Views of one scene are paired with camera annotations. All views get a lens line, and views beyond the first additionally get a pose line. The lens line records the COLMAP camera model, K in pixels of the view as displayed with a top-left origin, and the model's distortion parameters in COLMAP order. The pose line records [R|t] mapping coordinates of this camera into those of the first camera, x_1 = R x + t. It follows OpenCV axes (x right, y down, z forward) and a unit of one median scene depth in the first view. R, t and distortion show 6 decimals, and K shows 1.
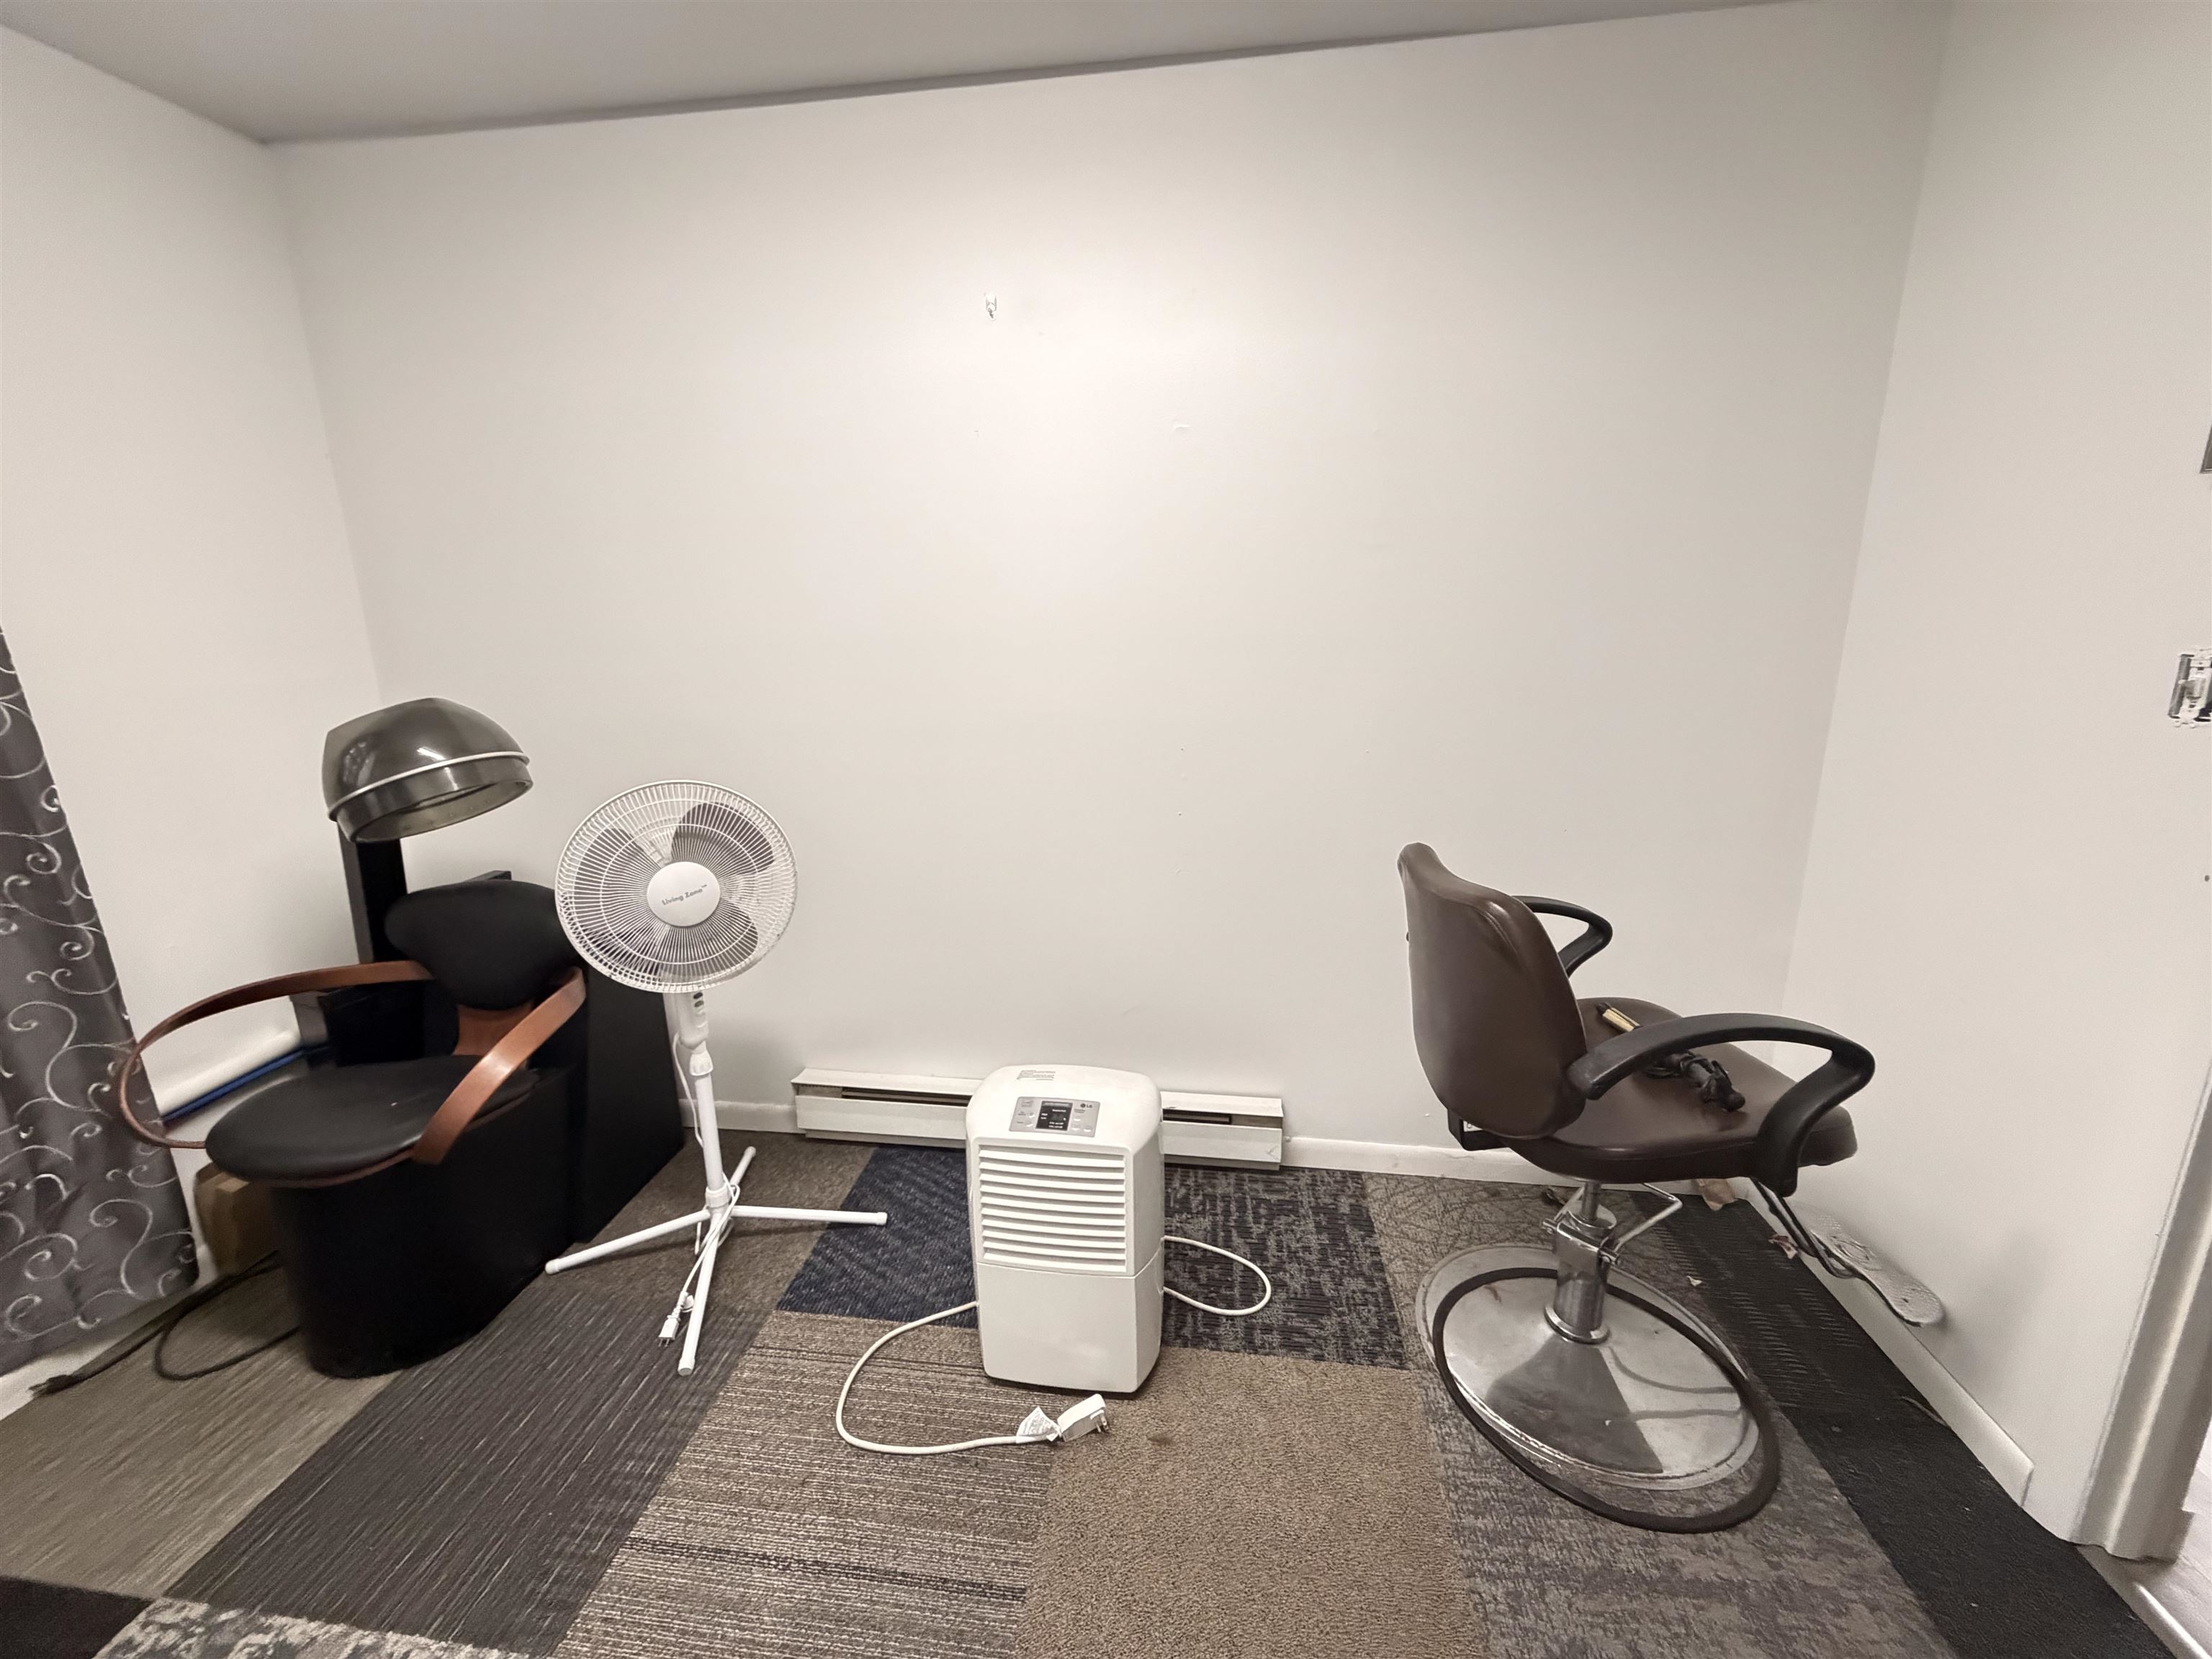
lens RADIAL K [[879.1, 0, 1095.0], [0, 879.1, 825.6], [0, 0, 1]] dist [-0.001113, 0.000204]
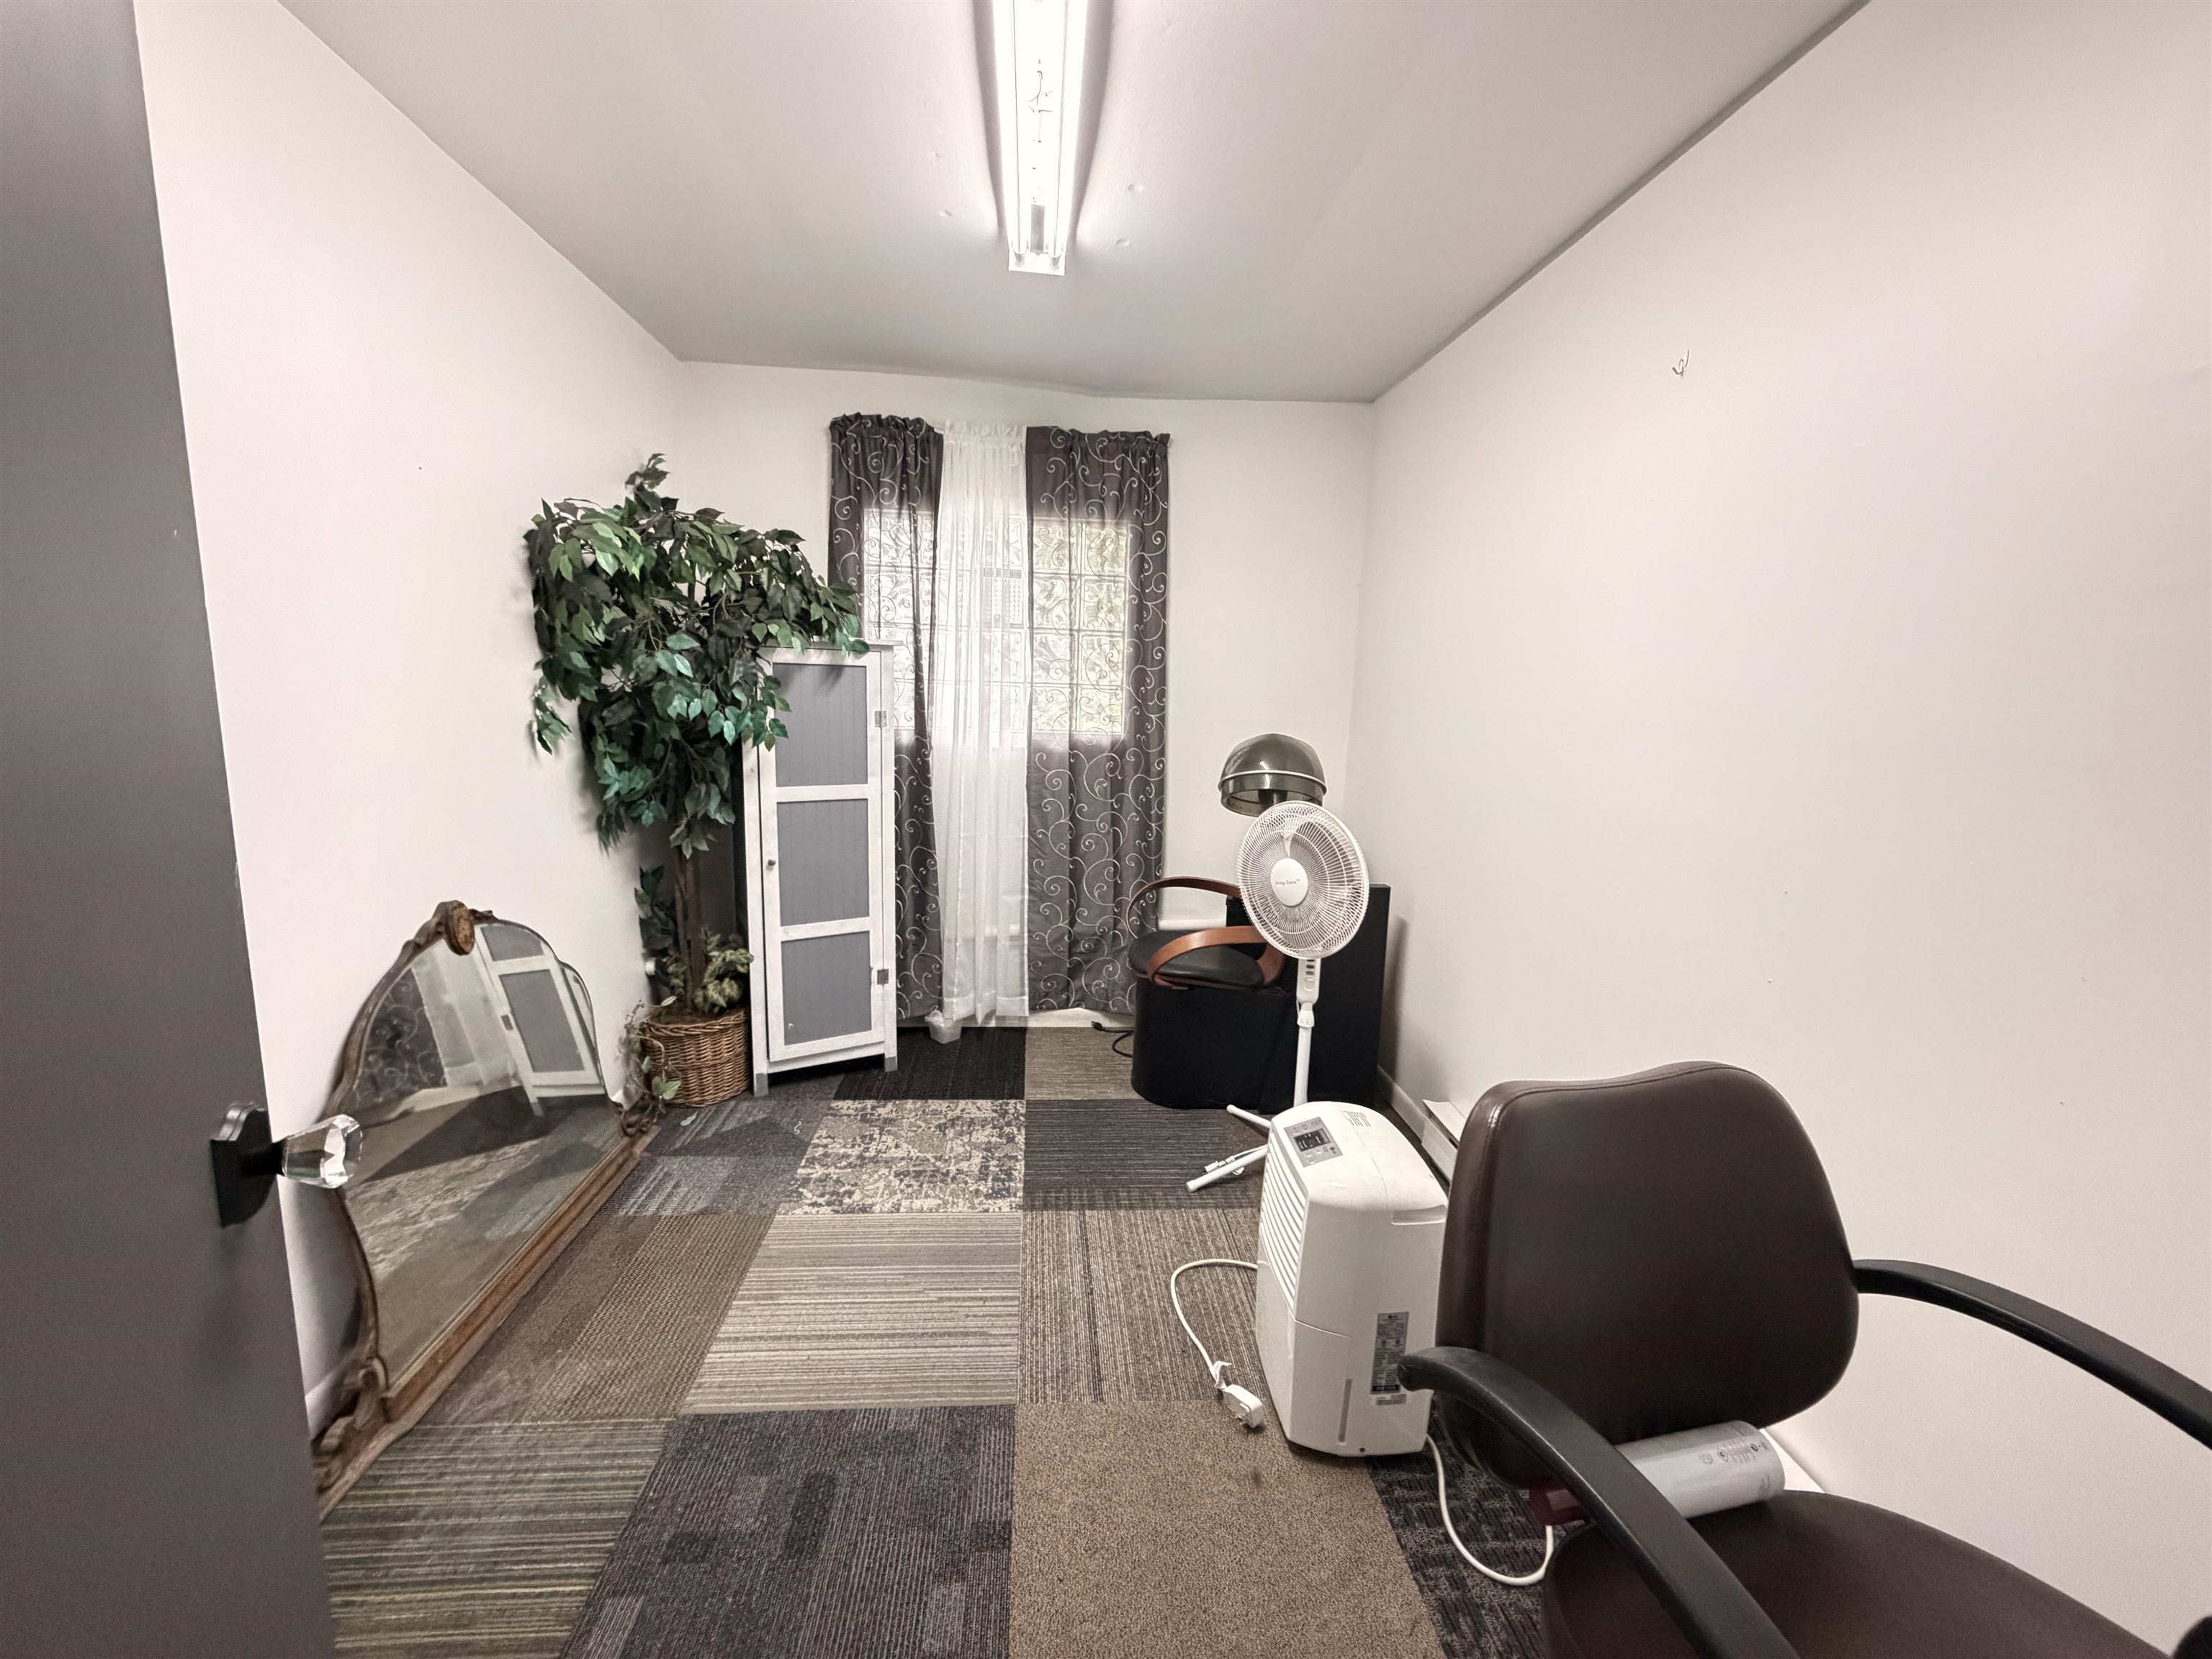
lens RADIAL K [[879.1, 0, 1091.5], [0, 879.1, 822.6], [0, 0, 1]] dist [-0.001113, 0.000204]
pose [[0.197072, 0.173204, -0.964968, 0.847979], [-0.255353, 0.959366, 0.120048, -0.104708], [0.946550, 0.222749, 0.233292, 0.382460]]
